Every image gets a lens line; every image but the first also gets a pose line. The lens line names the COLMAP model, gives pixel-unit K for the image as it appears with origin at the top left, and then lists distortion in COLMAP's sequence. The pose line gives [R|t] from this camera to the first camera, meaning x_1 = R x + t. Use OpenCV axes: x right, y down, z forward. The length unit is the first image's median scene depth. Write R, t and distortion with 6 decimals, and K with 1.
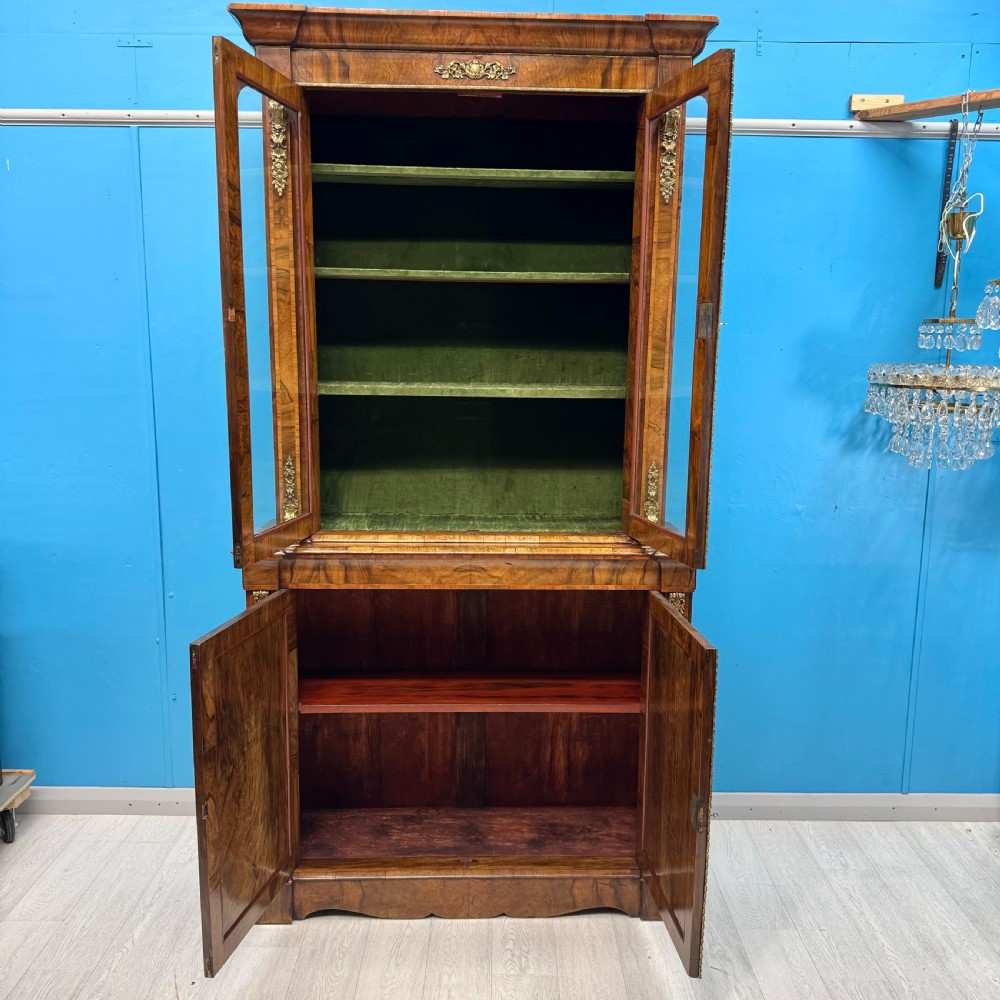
lens RADIAL K [[927.9, 0, 500.0], [0, 927.9, 503.7], [0, 0, 1]] dist [0.156131, -0.319737]
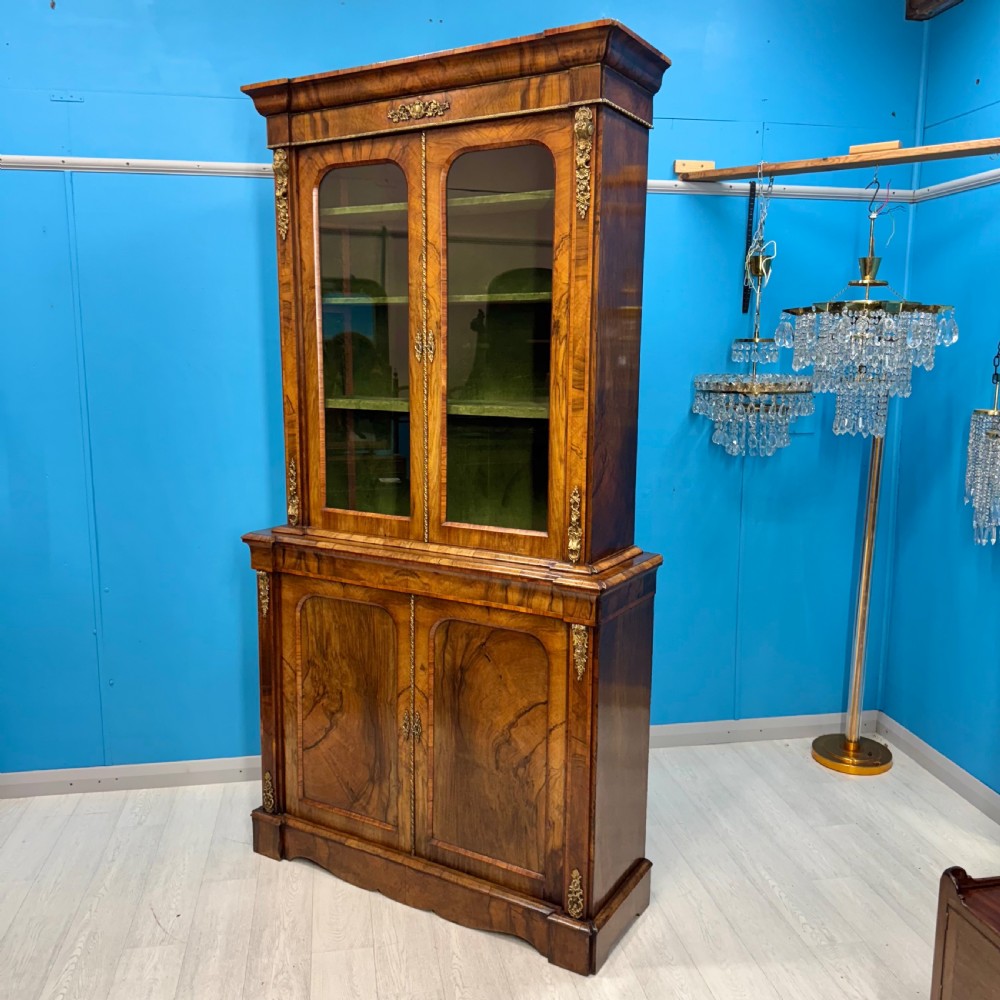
lens RADIAL K [[934.0, 0, 500.0], [0, 934.0, 500.0], [0, 0, 1]] dist [0.150289, -0.306899]
pose [[0.841321, 0.077543, -0.534945, 0.624212], [-0.086792, 0.996195, 0.007905, -0.031680], [0.533523, 0.039778, 0.844850, 0.145010]]
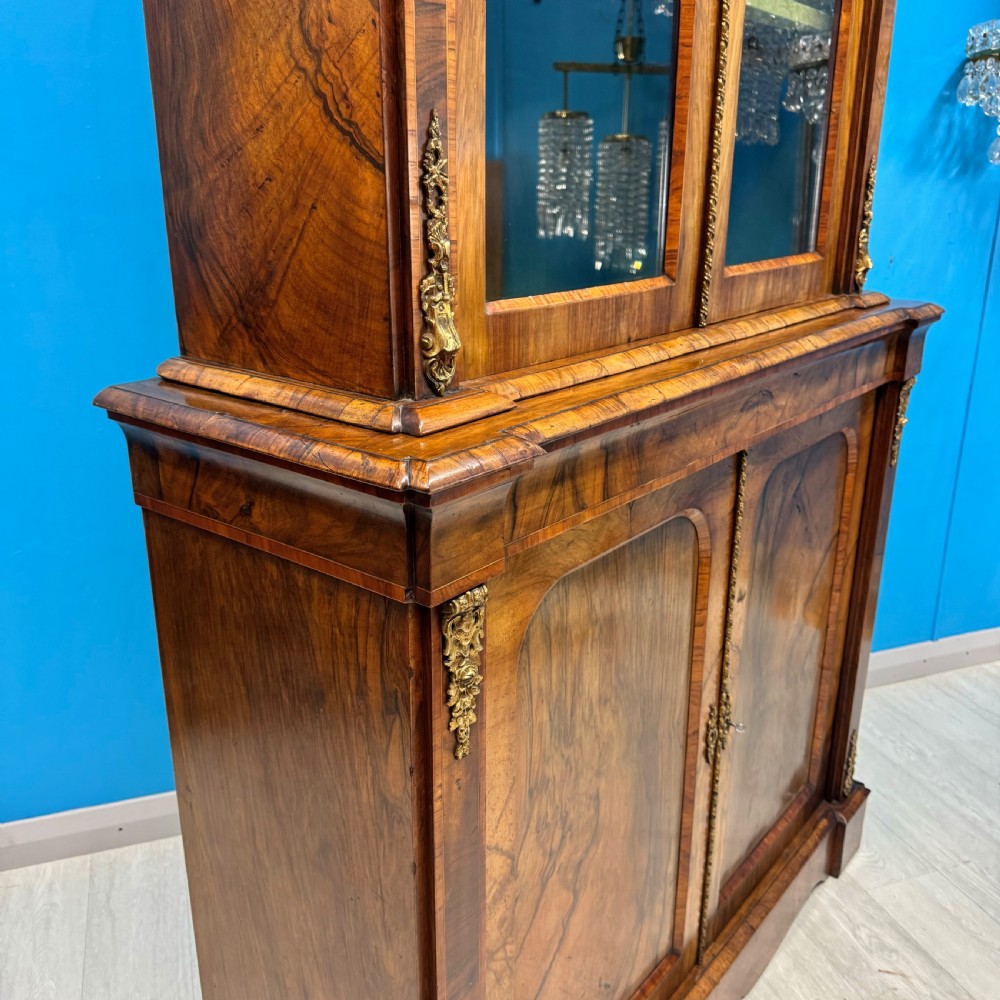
lens RADIAL K [[934.0, 0, 500.0], [0, 934.0, 500.0], [0, 0, 1]] dist [0.150289, -0.306899]
pose [[0.651402, -0.251065, 0.715990, -0.449119], [0.130481, 0.966675, 0.220258, 0.000503], [-0.747429, -0.050053, 0.662454, 0.786550]]
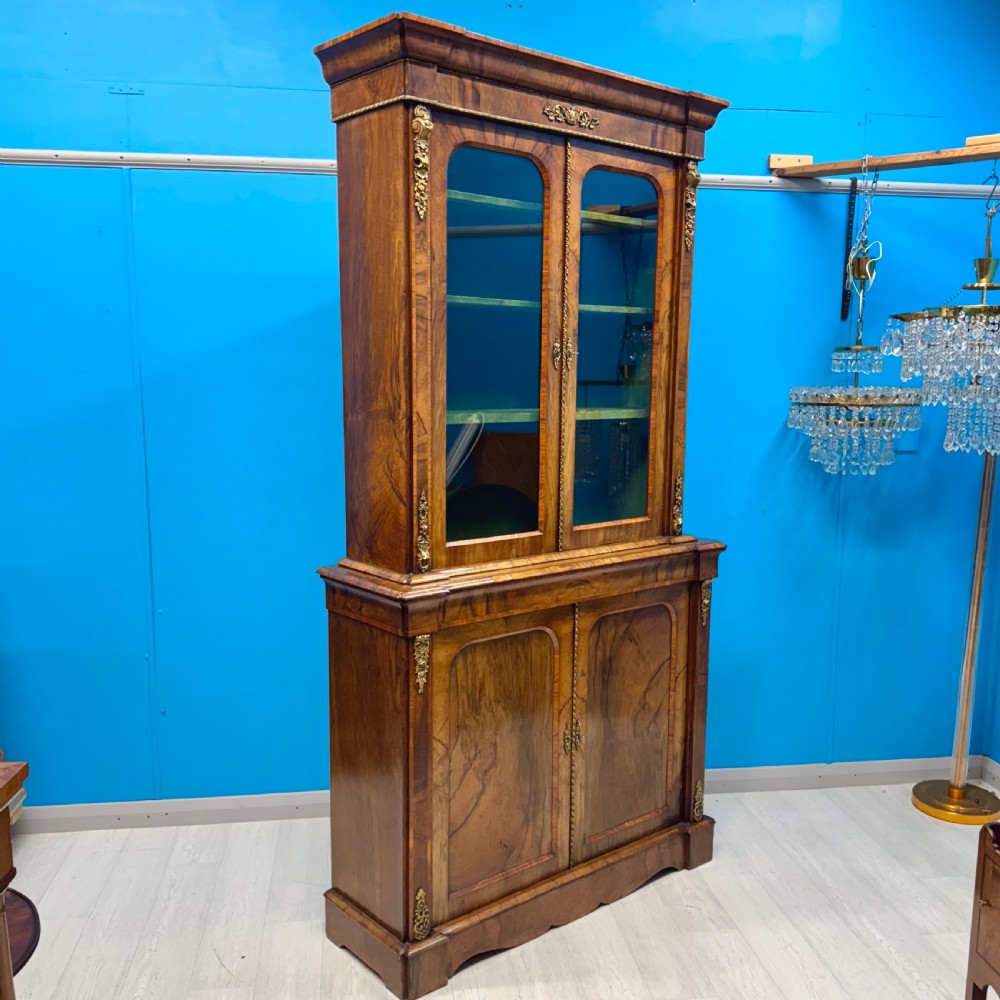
lens RADIAL K [[995.7, 0, 494.4], [0, 995.7, 525.7], [0, 0, 1]] dist [0.169276, -0.377470]
pose [[0.792694, -0.100059, 0.601352, -0.782330], [0.105399, 0.994078, 0.026470, -0.034725], [-0.600439, 0.042399, 0.798546, 0.145895]]
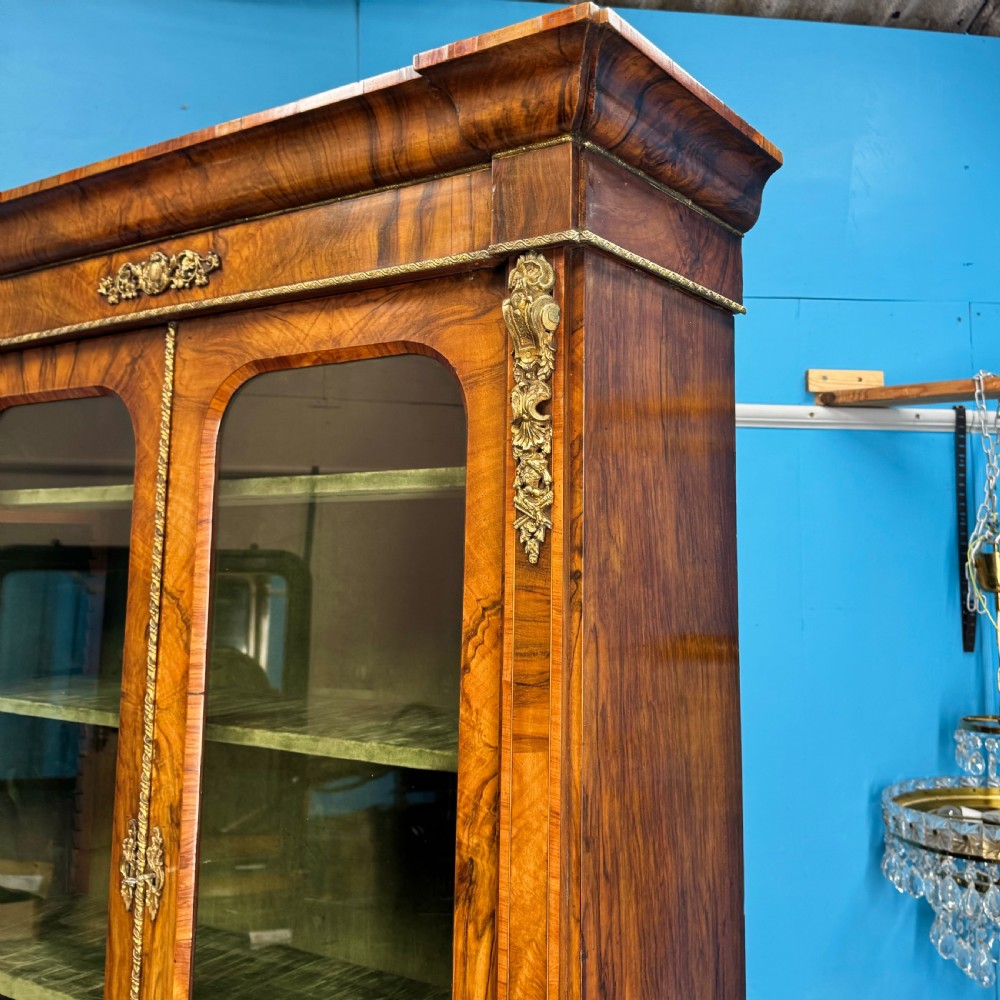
lens RADIAL K [[1104.7, 0, 560.2], [0, 1104.7, 430.1], [0, 0, 1]] dist [0.143881, -0.213492]
pose [[0.814204, -0.076254, -0.575550, 0.389657], [-0.093333, 0.961253, -0.259388, -0.257650], [0.573028, 0.264913, 0.775539, 0.681021]]
